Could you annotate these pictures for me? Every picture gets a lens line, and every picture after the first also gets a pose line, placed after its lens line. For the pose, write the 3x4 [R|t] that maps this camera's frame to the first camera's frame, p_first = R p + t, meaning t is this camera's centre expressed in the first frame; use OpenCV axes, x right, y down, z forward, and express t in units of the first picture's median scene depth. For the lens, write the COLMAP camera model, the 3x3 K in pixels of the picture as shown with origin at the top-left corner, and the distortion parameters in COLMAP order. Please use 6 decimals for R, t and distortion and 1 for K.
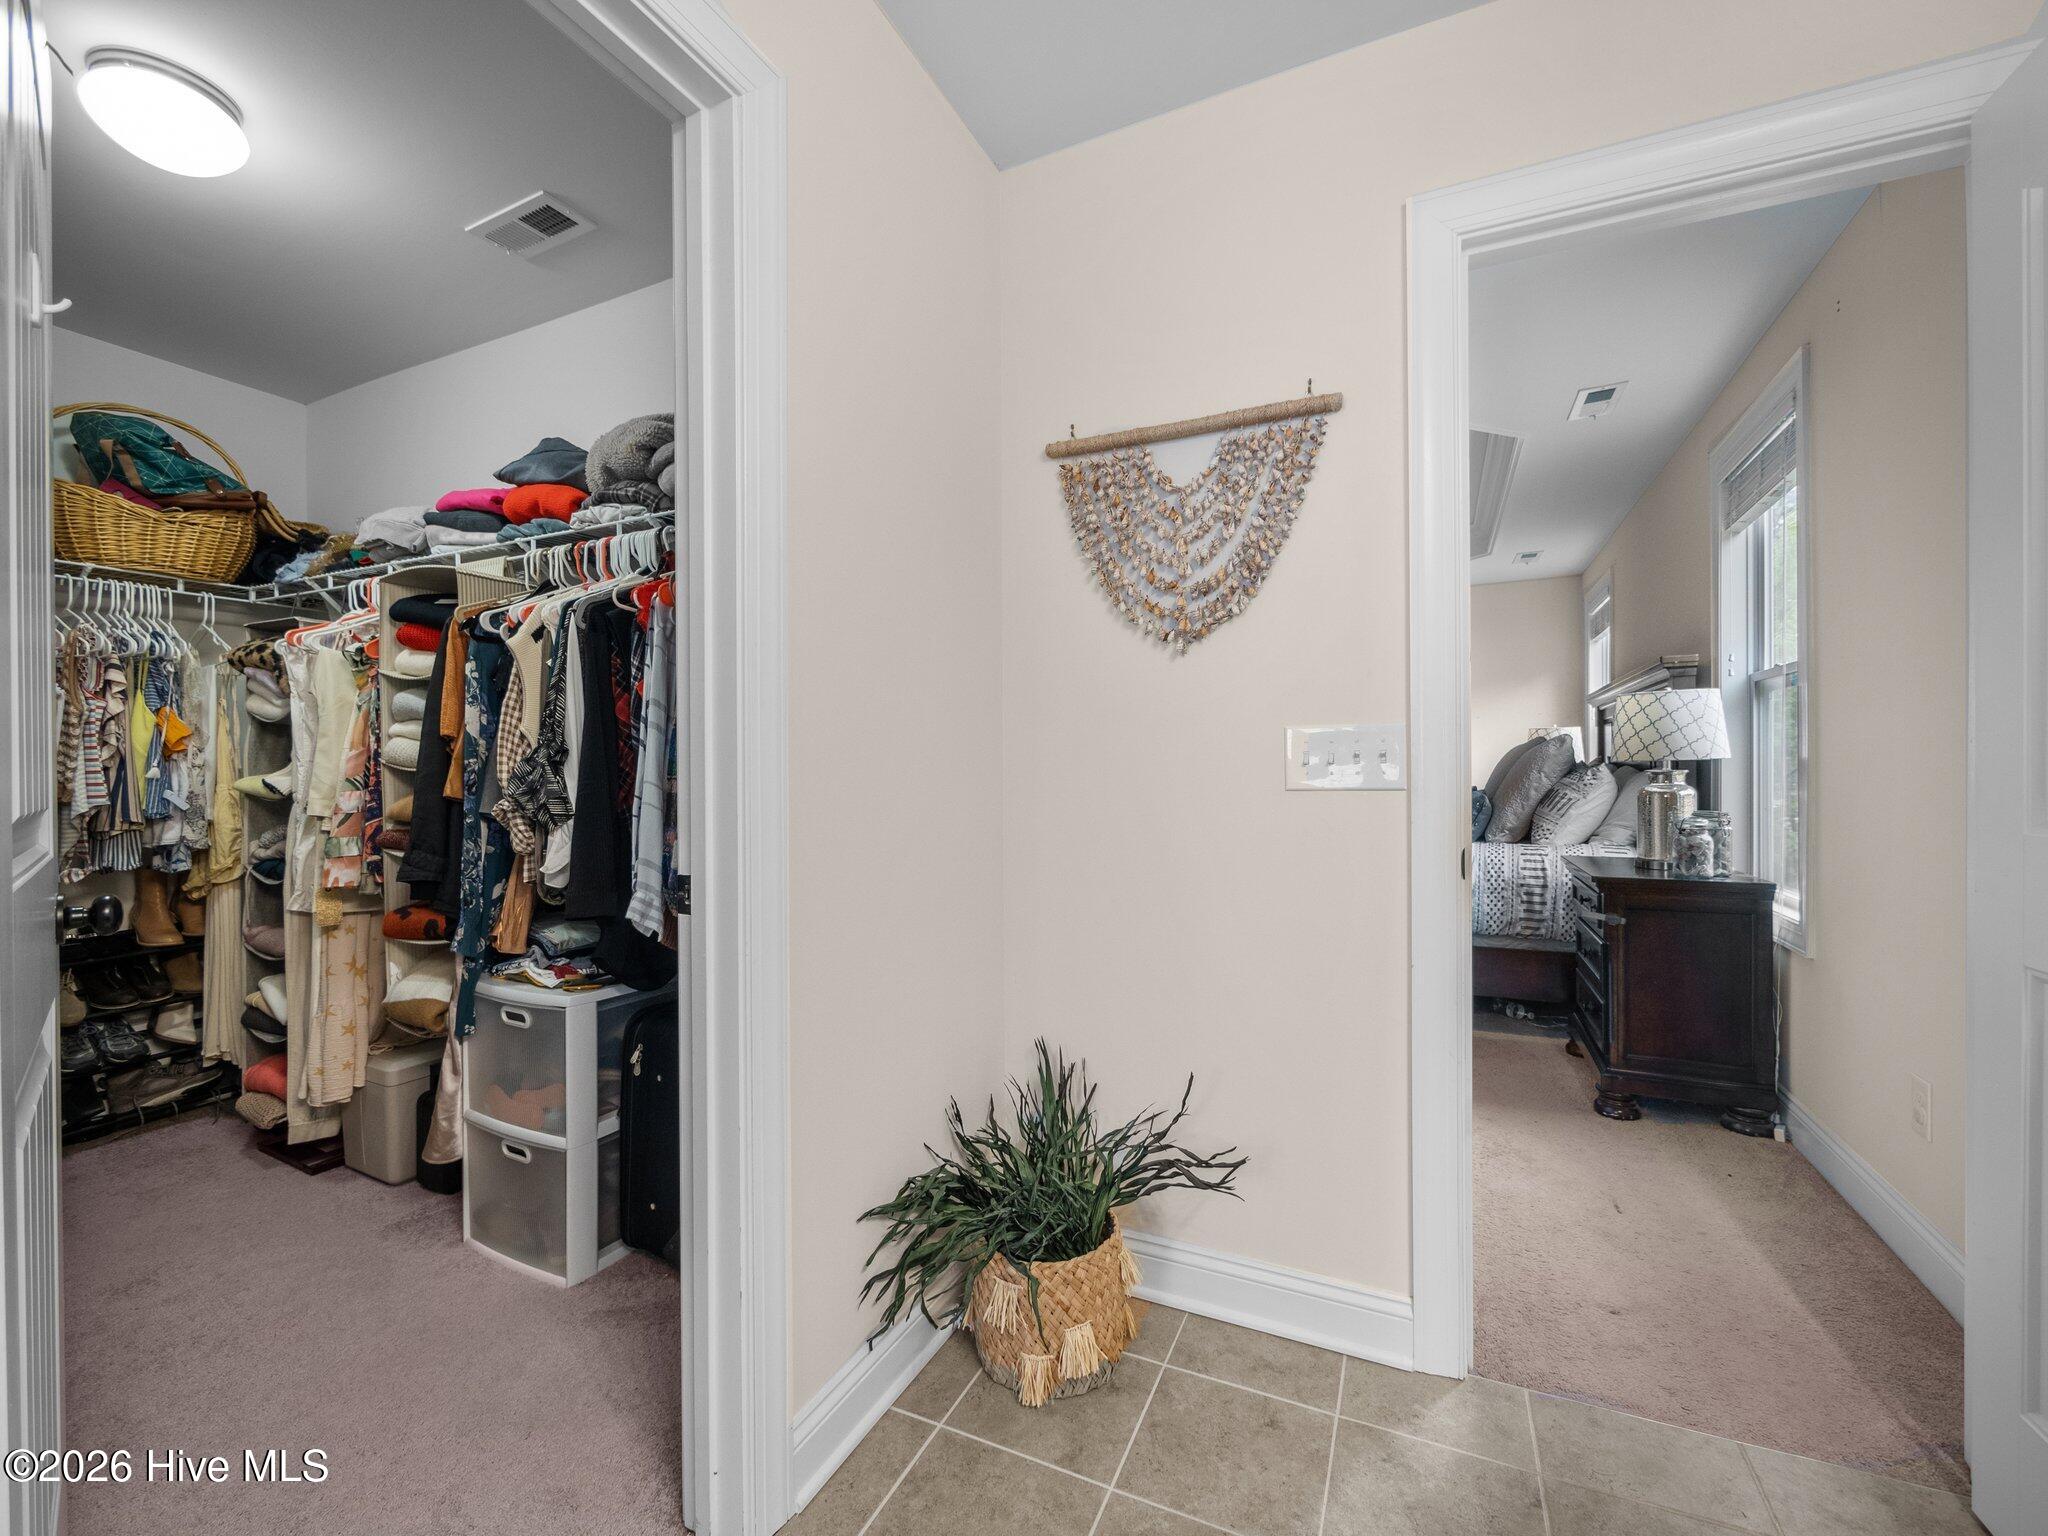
lens RADIAL K [[878.1, 0, 1019.3], [0, 878.1, 767.3], [0, 0, 1]] dist [-0.003197, 0.001007]
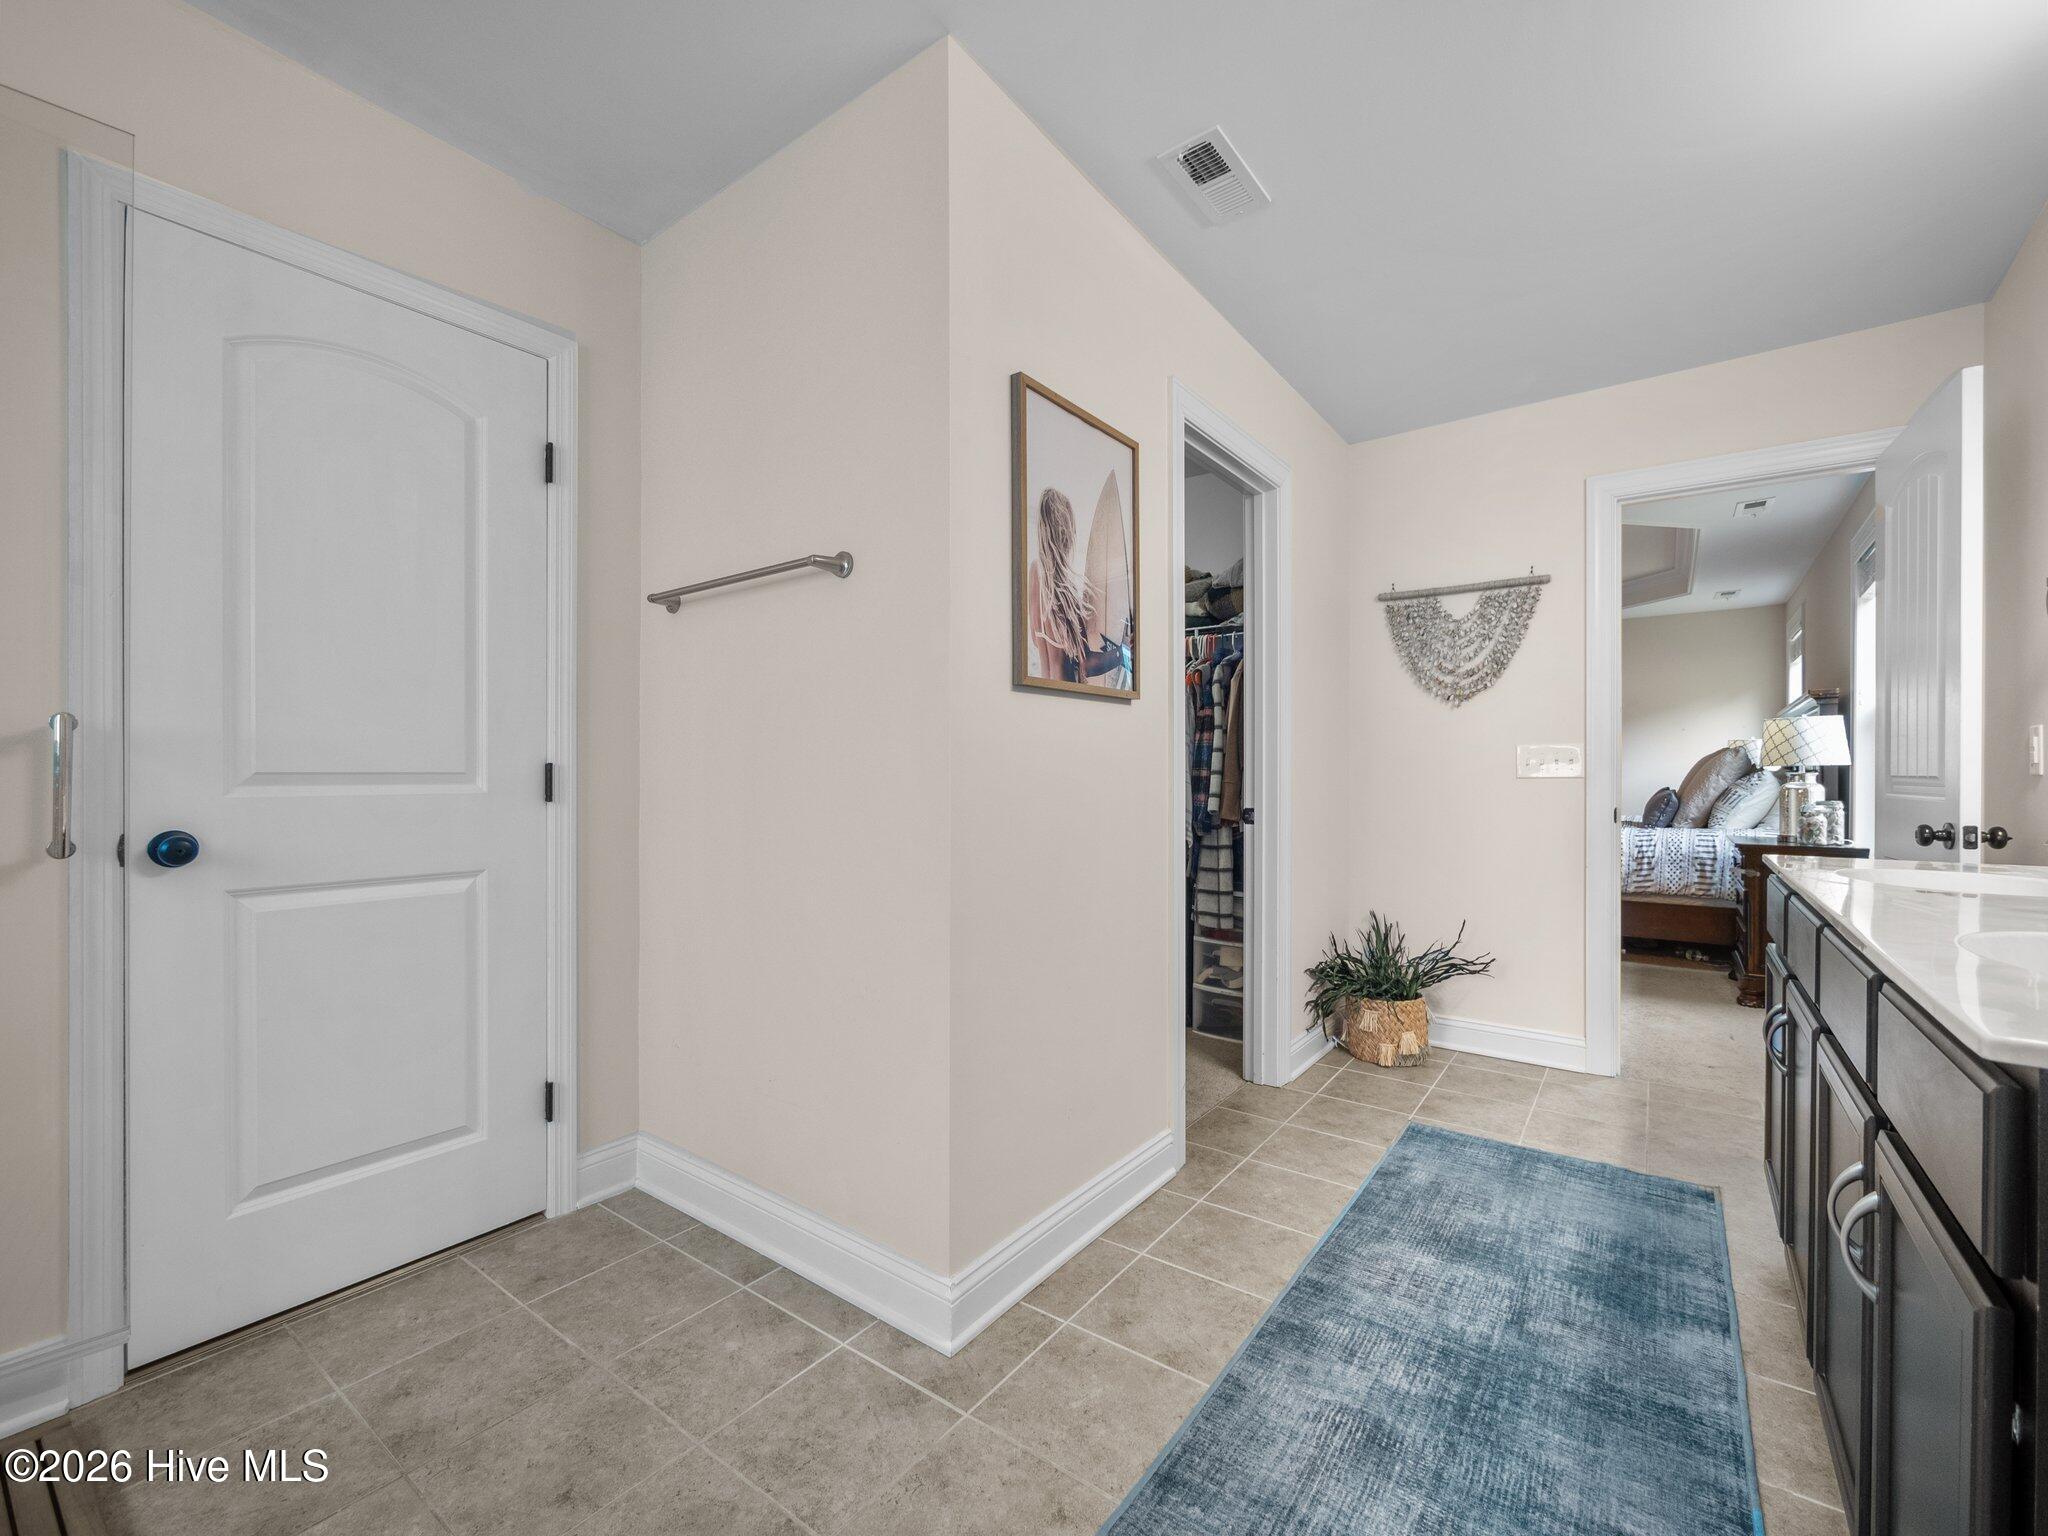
lens RADIAL K [[878.1, 0, 1023.7], [0, 878.1, 769.2], [0, 0, 1]] dist [-0.003197, 0.001007]
pose [[0.981270, 0.008156, -0.192464, -0.369591], [-0.008792, 0.999958, -0.002449, 0.019498], [0.192436, 0.004096, 0.981301, -1.045973]]
